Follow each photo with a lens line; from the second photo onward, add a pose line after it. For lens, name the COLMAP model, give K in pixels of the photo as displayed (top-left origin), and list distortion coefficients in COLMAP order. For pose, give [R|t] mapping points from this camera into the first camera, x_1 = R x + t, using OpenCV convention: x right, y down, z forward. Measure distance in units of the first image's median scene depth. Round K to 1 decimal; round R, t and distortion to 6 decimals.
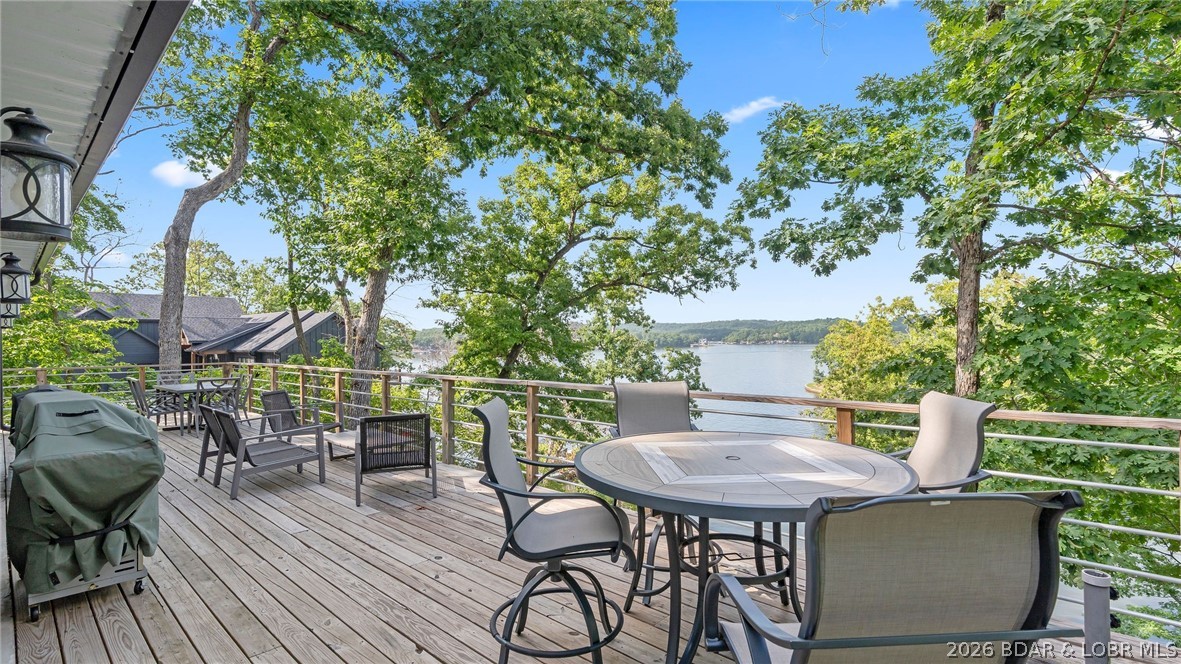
lens RADIAL K [[531.4, 0, 597.3], [0, 531.4, 333.3], [0, 0, 1]] dist [-0.010846, 0.004065]
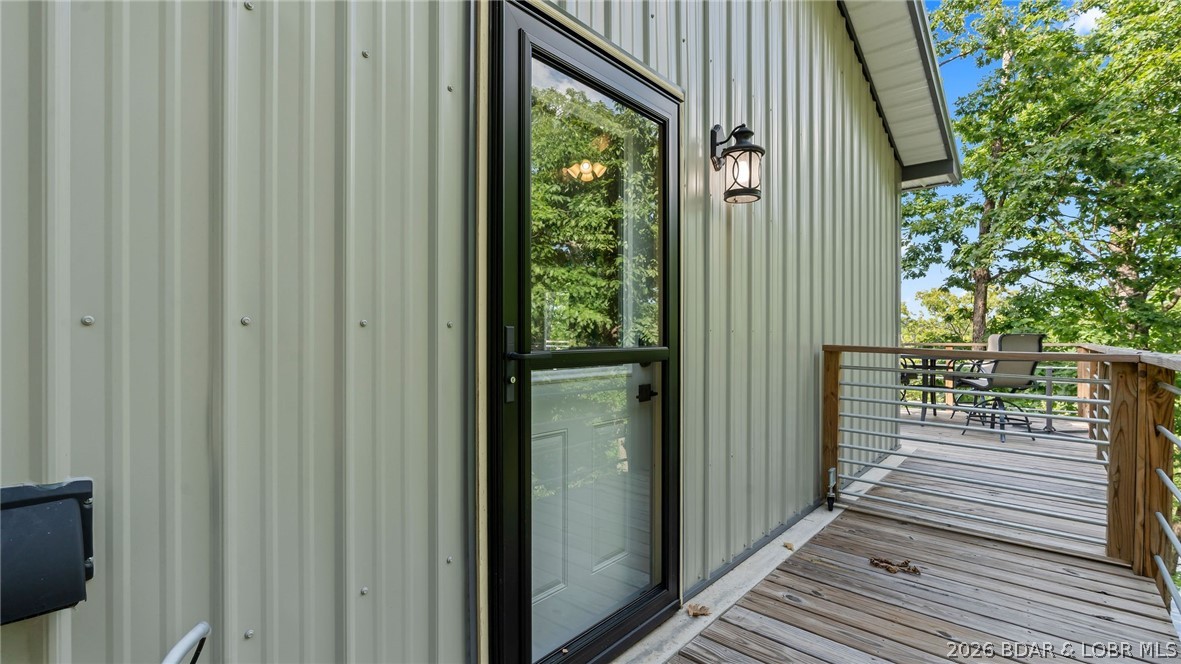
lens RADIAL K [[531.4, 0, 583.0], [0, 531.4, 334.6], [0, 0, 1]] dist [-0.010846, 0.004065]
pose [[0.999502, 0.014860, 0.027829, -0.633059], [-0.014877, 0.999889, 0.000402, 0.055725], [-0.027820, -0.000816, 0.999613, -0.680902]]
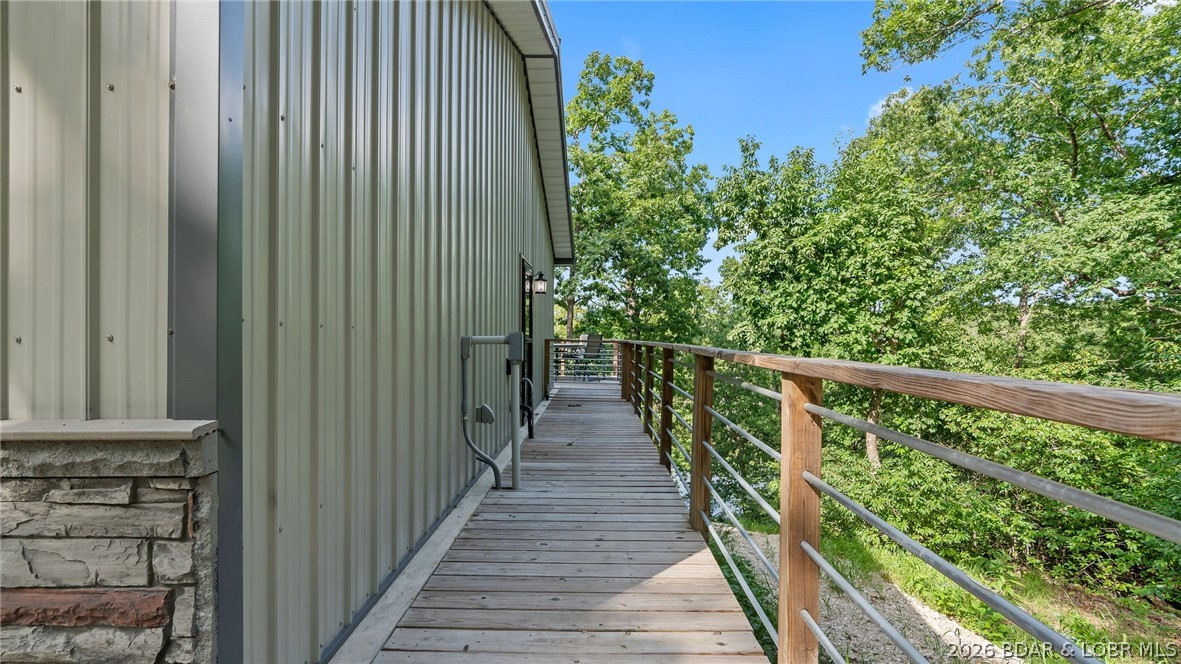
lens RADIAL K [[531.4, 0, 589.6], [0, 531.4, 333.7], [0, 0, 1]] dist [-0.010846, 0.004065]
pose [[0.738183, 0.015641, 0.674420, -1.177668], [-0.011477, 0.999878, -0.010626, 0.061983], [-0.674503, 0.000104, 0.738272, -1.218699]]
